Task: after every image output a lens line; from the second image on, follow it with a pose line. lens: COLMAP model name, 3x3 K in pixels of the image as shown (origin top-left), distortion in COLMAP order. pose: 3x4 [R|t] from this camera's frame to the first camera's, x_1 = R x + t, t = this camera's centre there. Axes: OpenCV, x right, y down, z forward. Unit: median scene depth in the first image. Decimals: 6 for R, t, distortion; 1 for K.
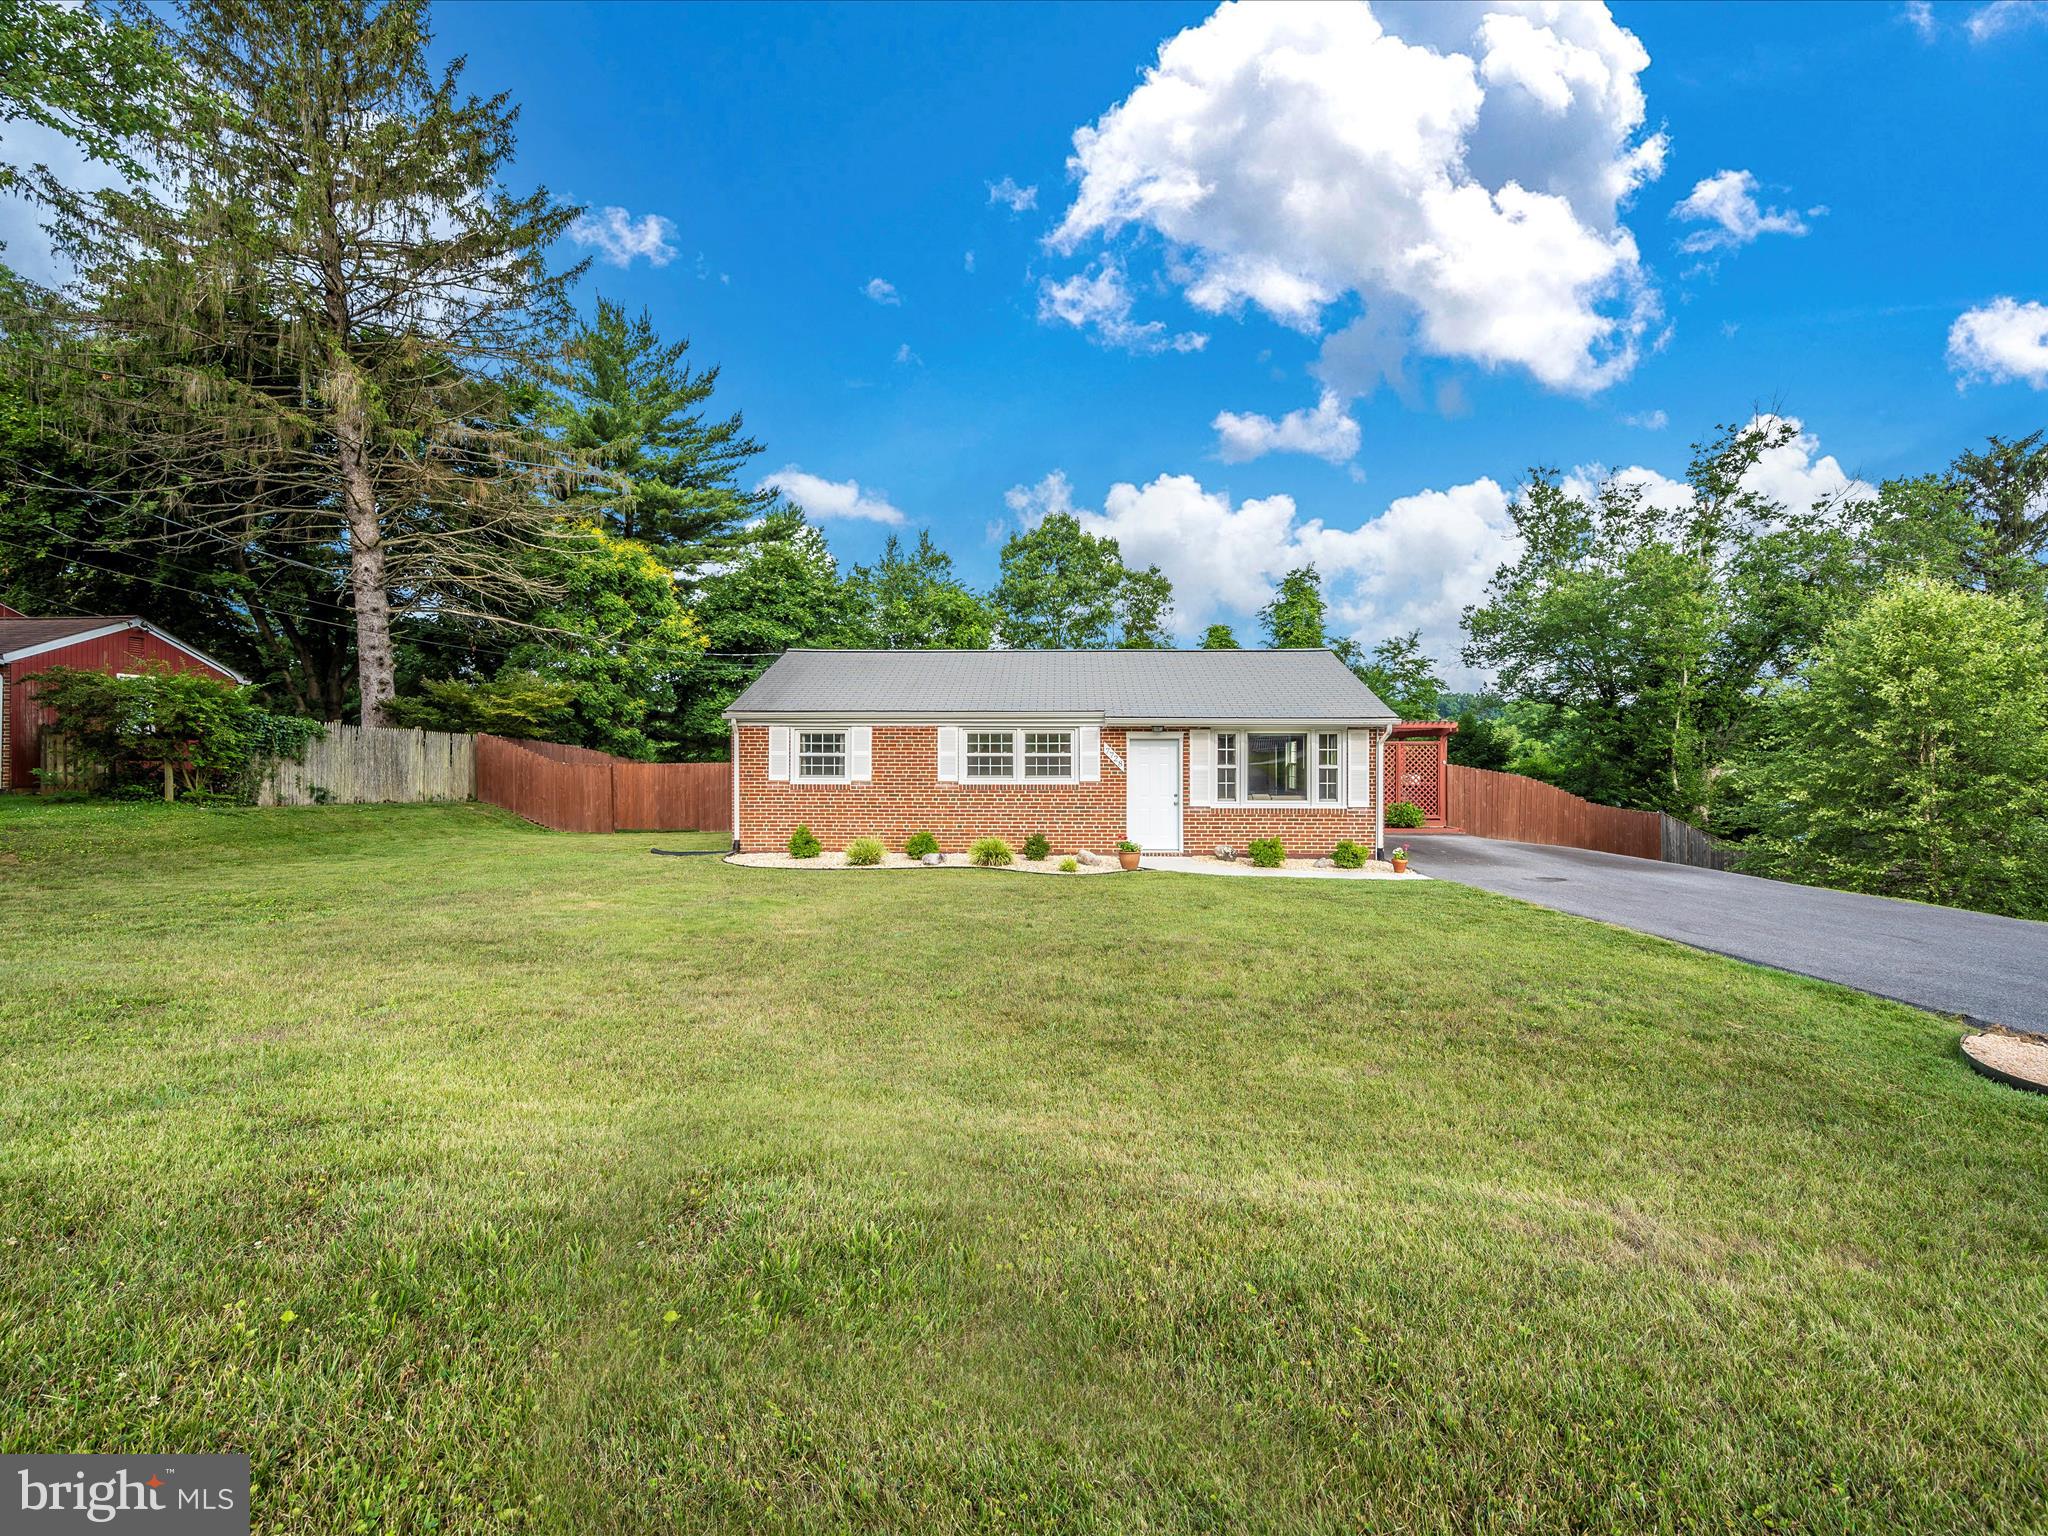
lens RADIAL K [[924.6, 0, 1037.8], [0, 924.6, 761.4], [0, 0, 1]] dist [0.003475, -0.000207]
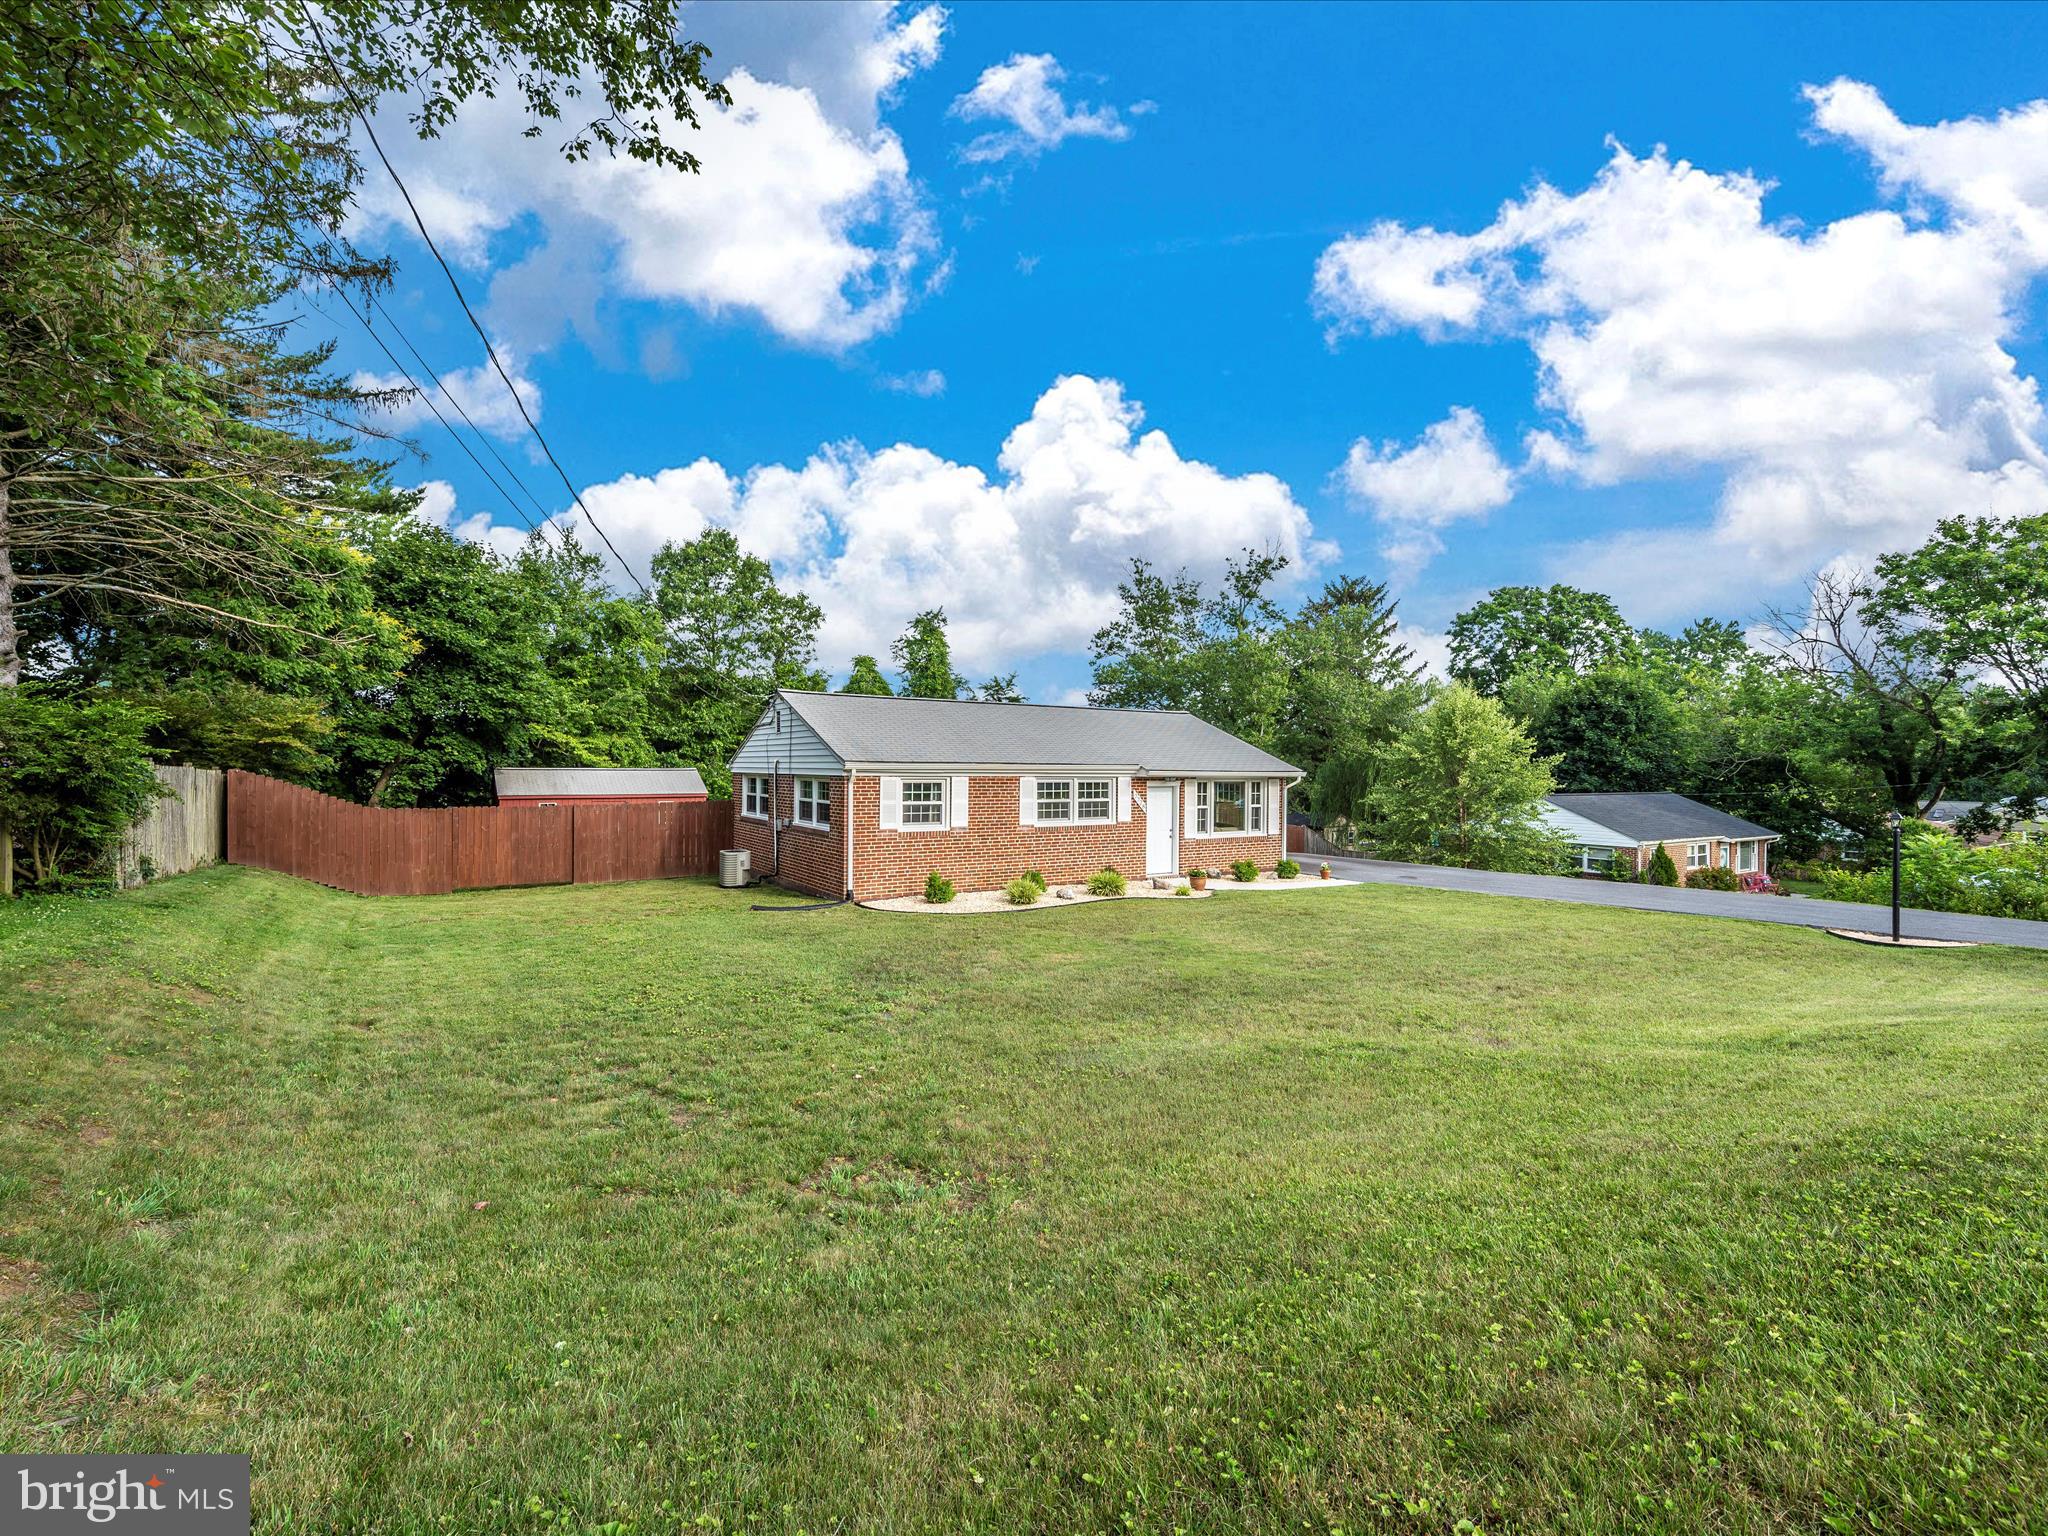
lens RADIAL K [[924.6, 0, 1022.9], [0, 924.6, 766.8], [0, 0, 1]] dist [0.003475, -0.000207]
pose [[0.819194, 0.005493, 0.573490, -0.745815], [-0.003301, 0.999983, -0.004863, -0.043849], [-0.573507, 0.002090, 0.819198, 0.076598]]
